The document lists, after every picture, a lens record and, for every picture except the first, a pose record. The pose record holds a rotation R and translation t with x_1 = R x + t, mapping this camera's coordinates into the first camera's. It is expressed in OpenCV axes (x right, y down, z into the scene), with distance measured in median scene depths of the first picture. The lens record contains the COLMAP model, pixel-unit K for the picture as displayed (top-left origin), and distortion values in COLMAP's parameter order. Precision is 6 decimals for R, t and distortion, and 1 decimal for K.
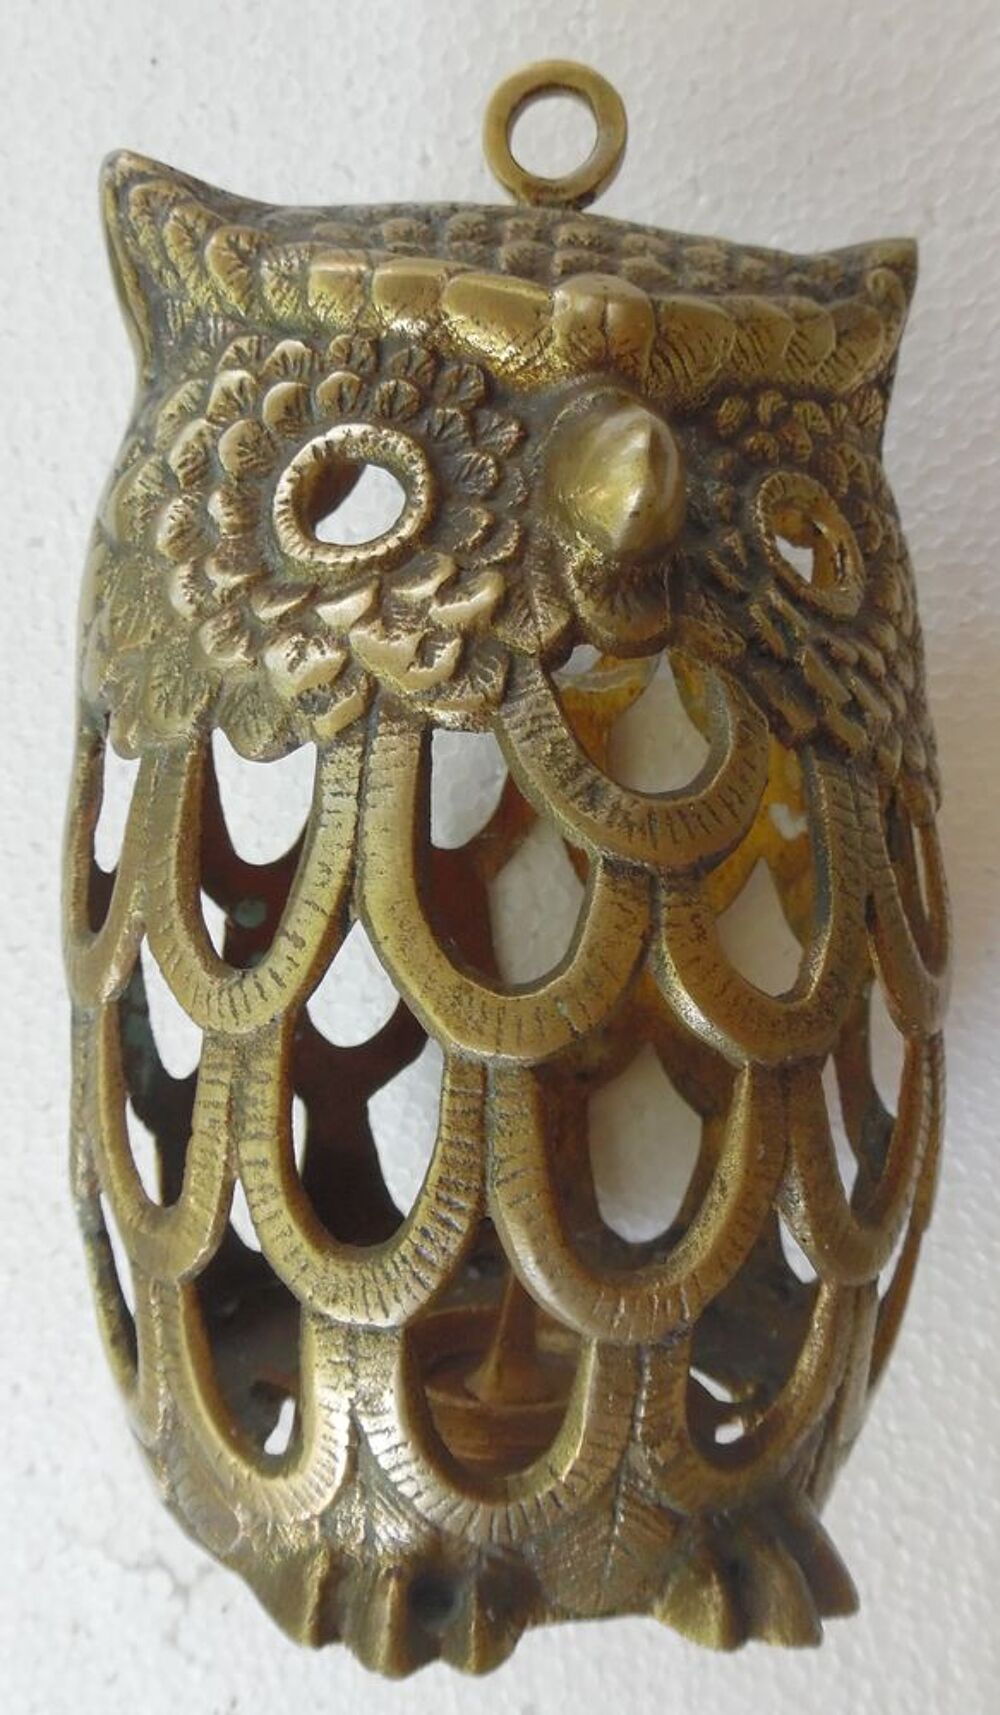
lens RADIAL K [[1162.5, 0, 487.9], [0, 1162.5, 874.2], [0, 0, 1]] dist [0.037930, 0.002151]
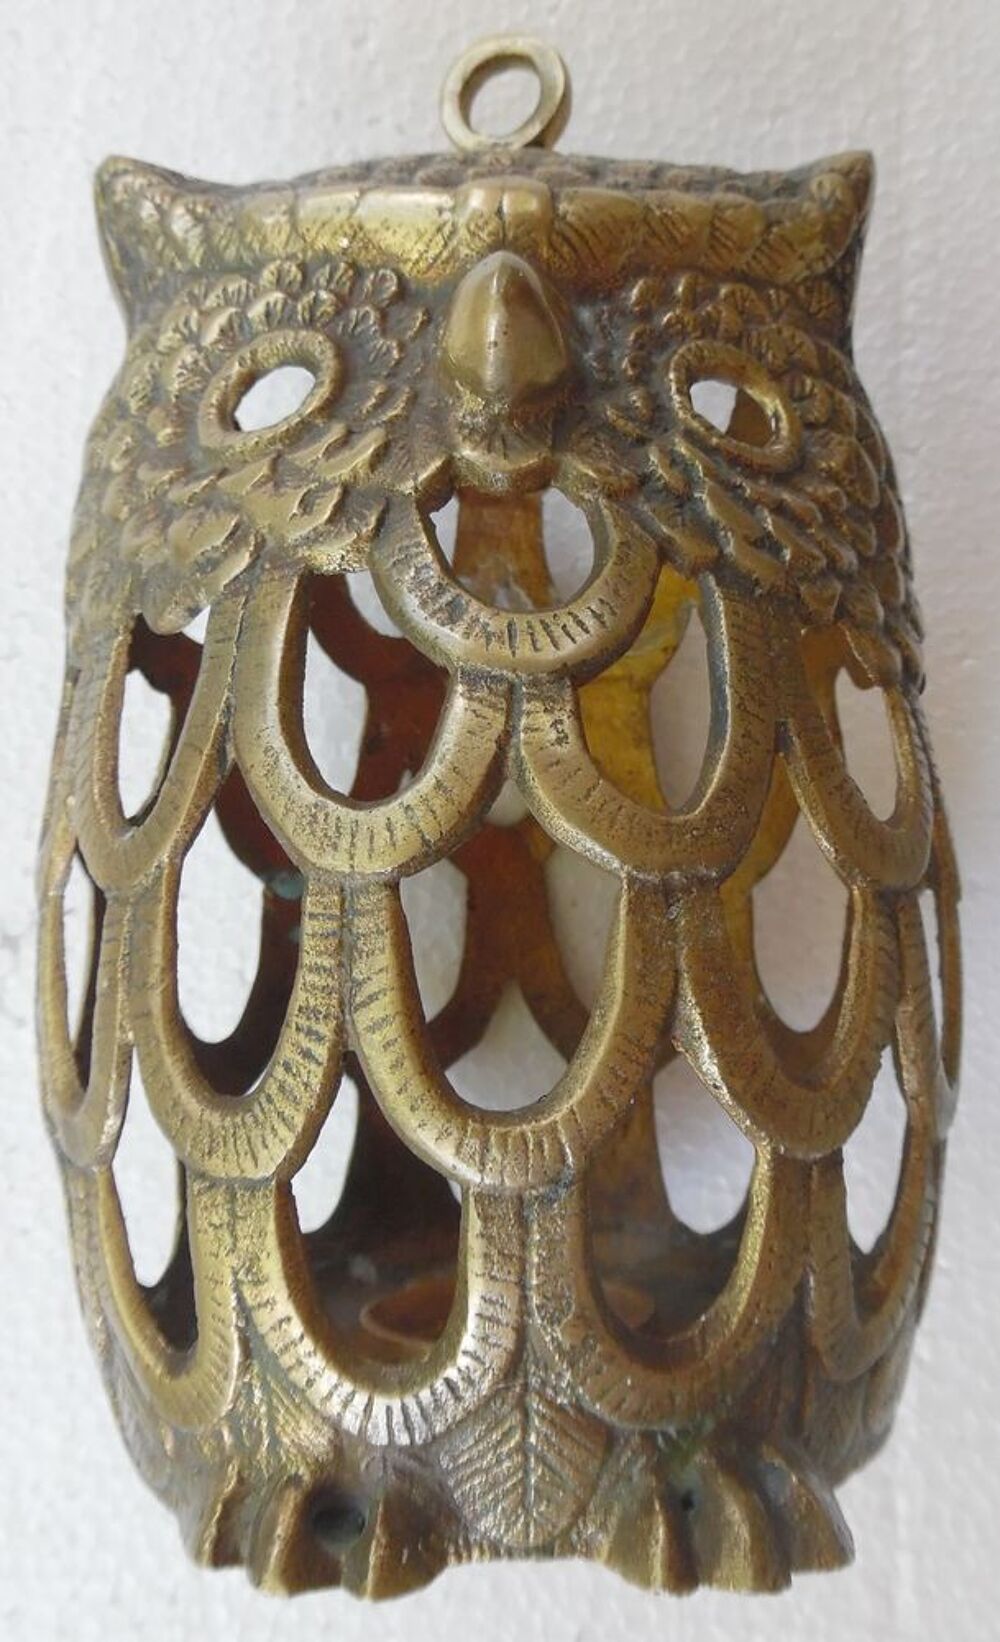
lens RADIAL K [[1146.6, 0, 506.2], [0, 1146.6, 808.6], [0, 0, 1]] dist [0.039368, 0.002160]
pose [[0.987177, -0.050673, -0.151373, 0.248530], [0.028386, 0.988889, -0.145920, 0.218422], [0.157085, 0.139752, 0.977647, 0.076260]]
